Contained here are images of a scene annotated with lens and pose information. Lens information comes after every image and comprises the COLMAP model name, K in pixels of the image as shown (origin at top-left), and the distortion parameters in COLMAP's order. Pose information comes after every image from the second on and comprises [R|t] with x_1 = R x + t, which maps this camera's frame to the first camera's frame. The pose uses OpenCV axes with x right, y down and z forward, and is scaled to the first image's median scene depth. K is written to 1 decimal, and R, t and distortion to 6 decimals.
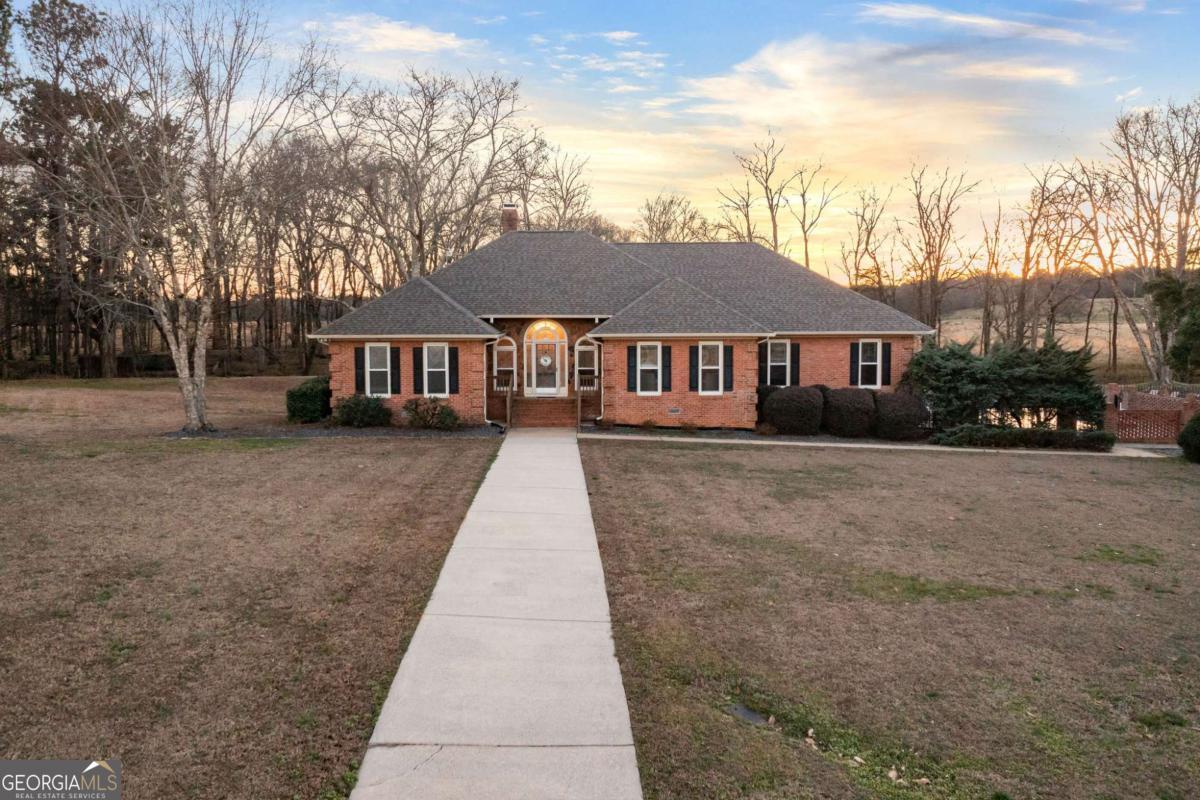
lens RADIAL K [[957.0, 0, 591.4], [0, 957.0, 397.3], [0, 0, 1]] dist [-0.005220, 0.008887]
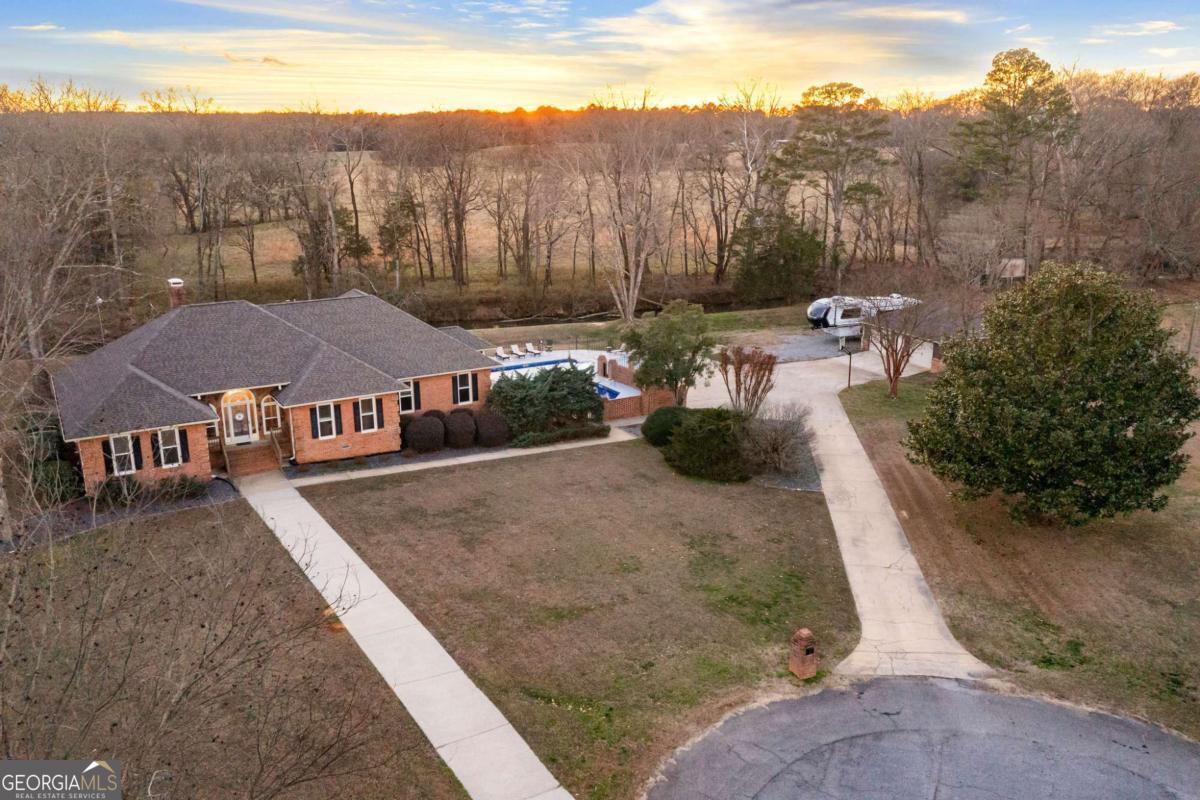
lens RADIAL K [[964.8, 0, 600.0], [0, 964.8, 400.0], [0, 0, 1]] dist [-0.017402, 0.002856]
pose [[0.867925, -0.129521, 0.479510, -0.269892], [0.039896, 0.980462, 0.192621, -0.320928], [-0.495090, -0.148050, 0.856135, -0.430204]]
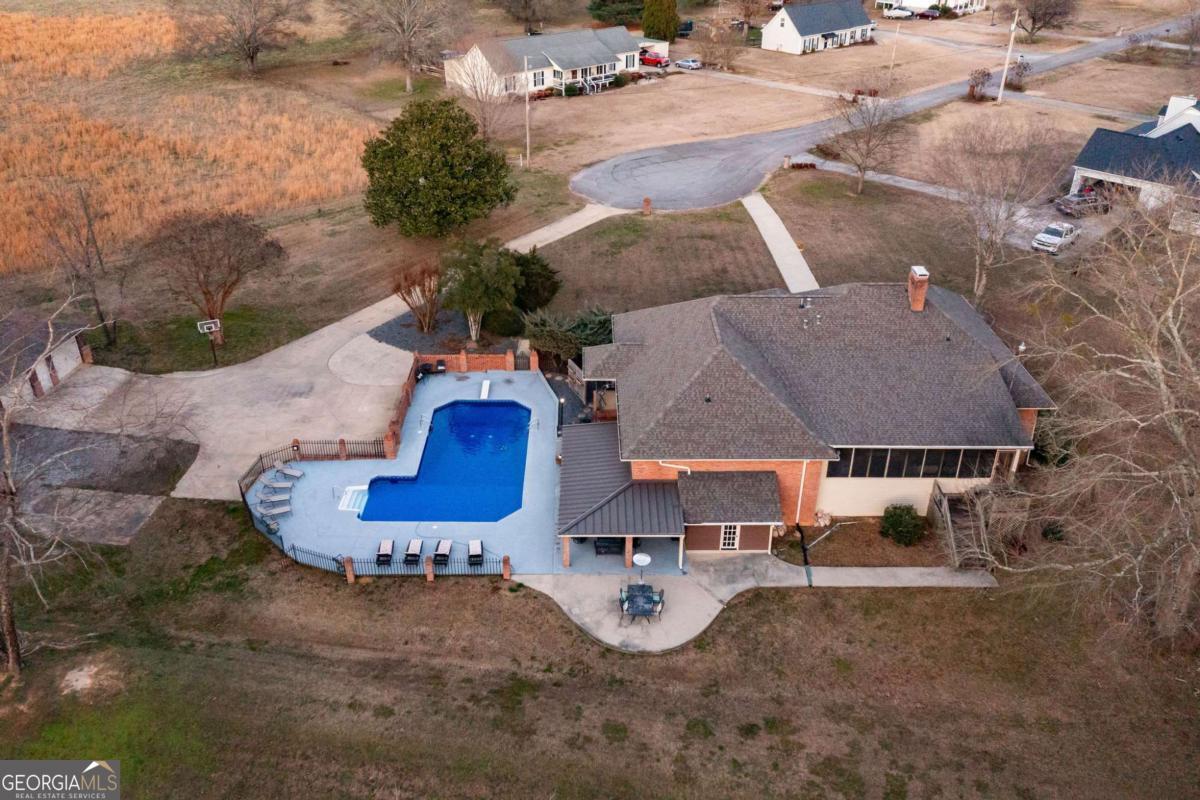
lens RADIAL K [[957.0, 0, 591.4], [0, 957.0, 397.3], [0, 0, 1]] dist [-0.005220, 0.008887]
pose [[-0.999869, -0.002825, 0.015962, 0.384423], [0.006661, 0.826127, 0.563445, -0.918354], [-0.014779, 0.563477, -0.825999, 2.550013]]
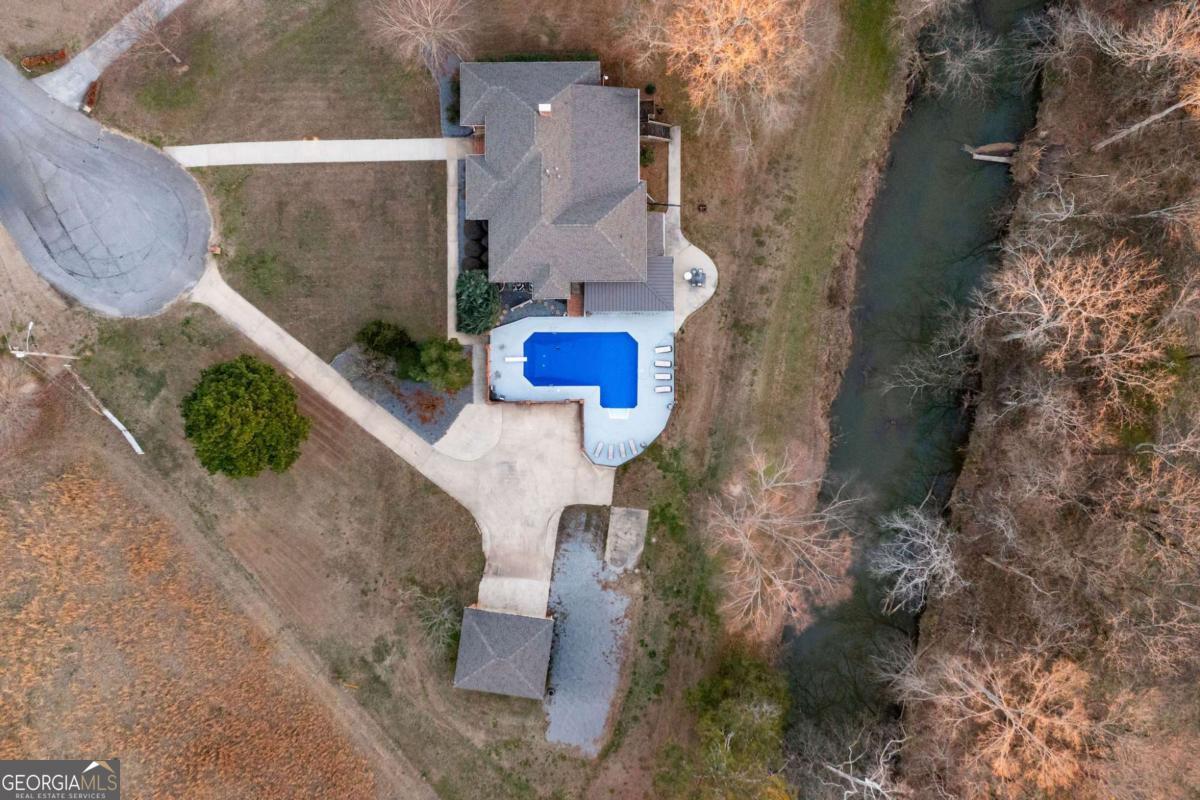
lens RADIAL K [[957.0, 0, 591.4], [0, 957.0, 397.3], [0, 0, 1]] dist [-0.005220, 0.008887]
pose [[-0.018001, 0.999838, -0.000669, 0.717969], [-0.069152, -0.000578, 0.997606, -2.959307], [0.997444, 0.018004, 0.069152, 1.161530]]
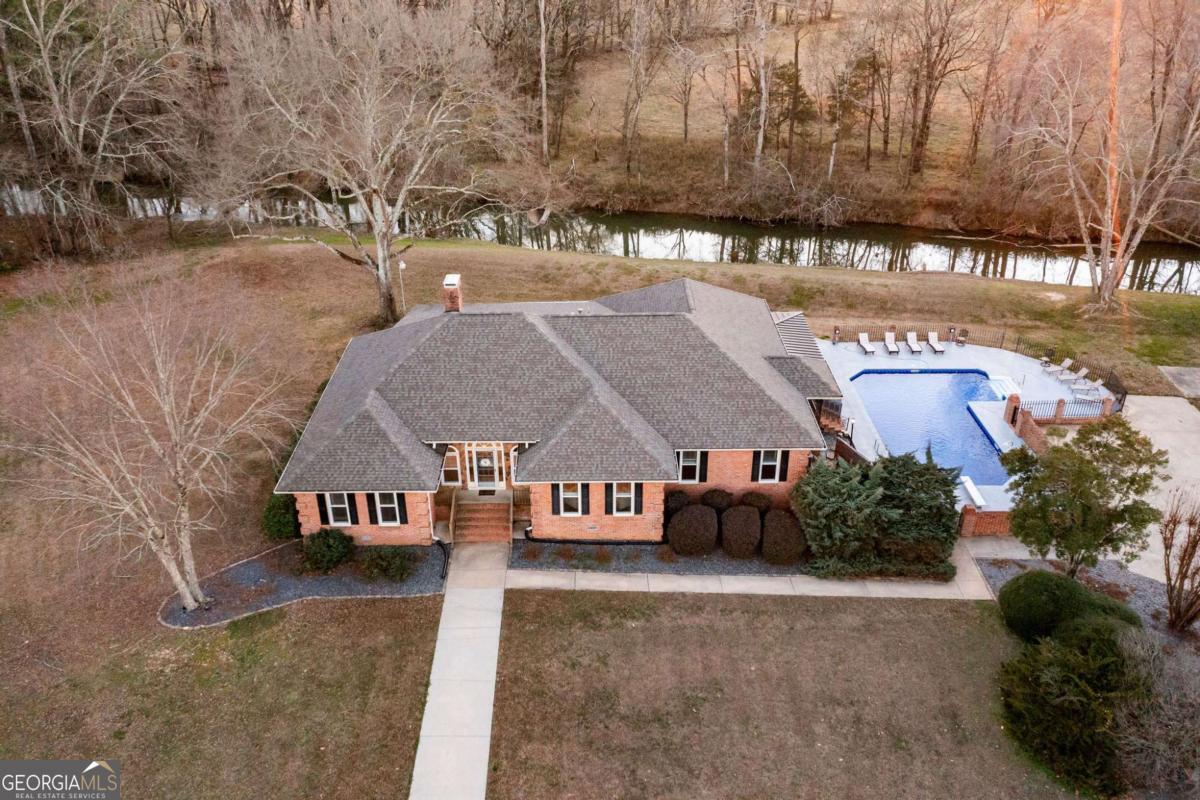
lens RADIAL K [[957.0, 0, 591.4], [0, 957.0, 397.3], [0, 0, 1]] dist [-0.005220, 0.008887]
pose [[0.999876, 0.005454, -0.014760, 0.101810], [0.000996, 0.914193, 0.405277, -0.611003], [0.015704, -0.405242, 0.914075, -0.013541]]
